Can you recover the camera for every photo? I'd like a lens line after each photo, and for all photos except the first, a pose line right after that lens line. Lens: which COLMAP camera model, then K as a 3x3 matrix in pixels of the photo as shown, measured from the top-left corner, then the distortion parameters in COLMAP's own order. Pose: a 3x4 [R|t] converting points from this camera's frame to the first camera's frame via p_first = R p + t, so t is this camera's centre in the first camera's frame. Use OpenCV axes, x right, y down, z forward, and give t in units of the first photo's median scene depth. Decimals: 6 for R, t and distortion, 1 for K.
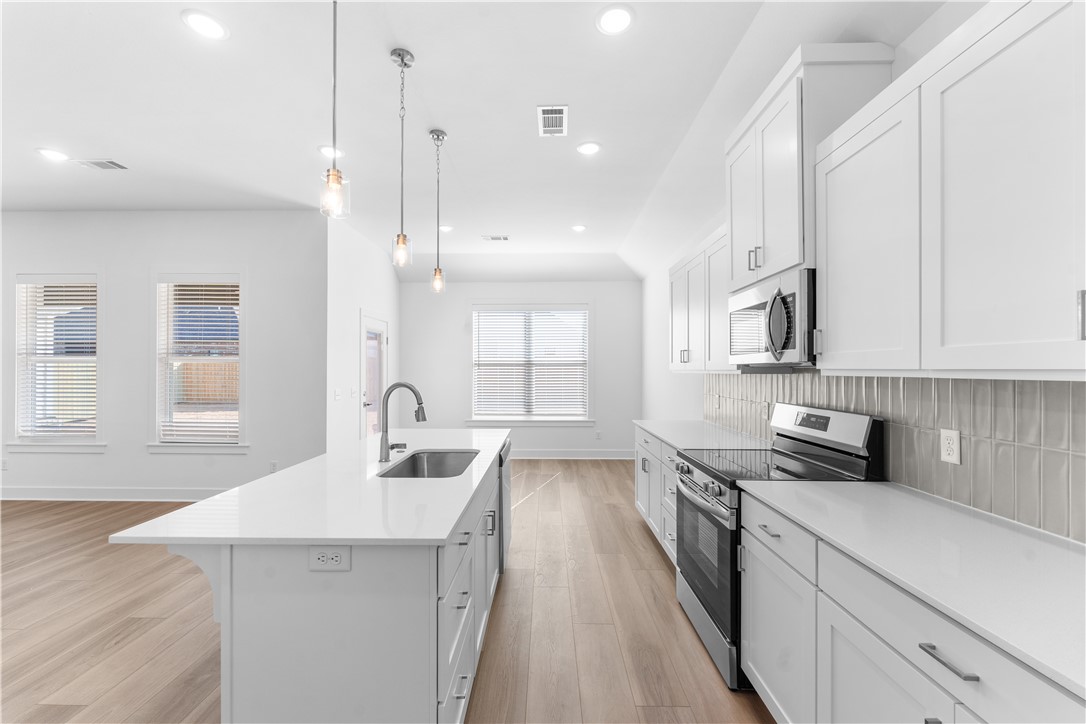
lens RADIAL K [[437.4, 0, 539.8], [0, 437.4, 361.8], [0, 0, 1]] dist [-0.000144, -0.000168]
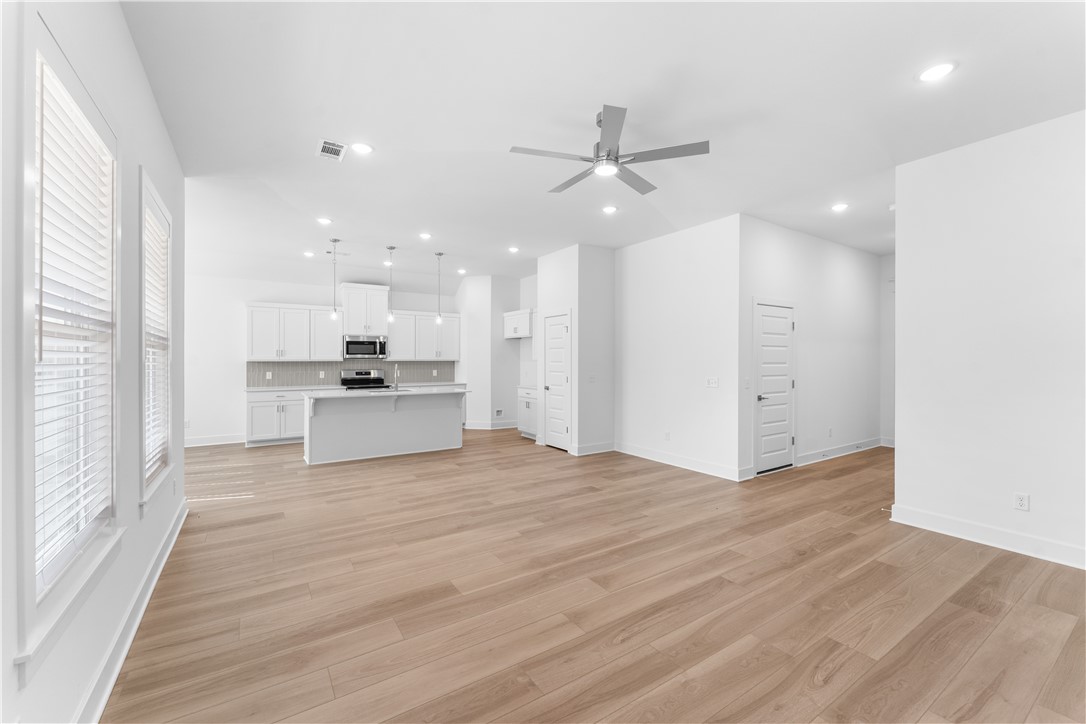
lens RADIAL K [[437.4, 0, 549.2], [0, 437.4, 362.4], [0, 0, 1]] dist [-0.000144, -0.000168]
pose [[-0.566625, -0.011002, 0.823903, -1.072582], [-0.018008, 0.999837, 0.000967, 0.003812], [-0.823779, -0.014289, -0.566731, 0.594435]]
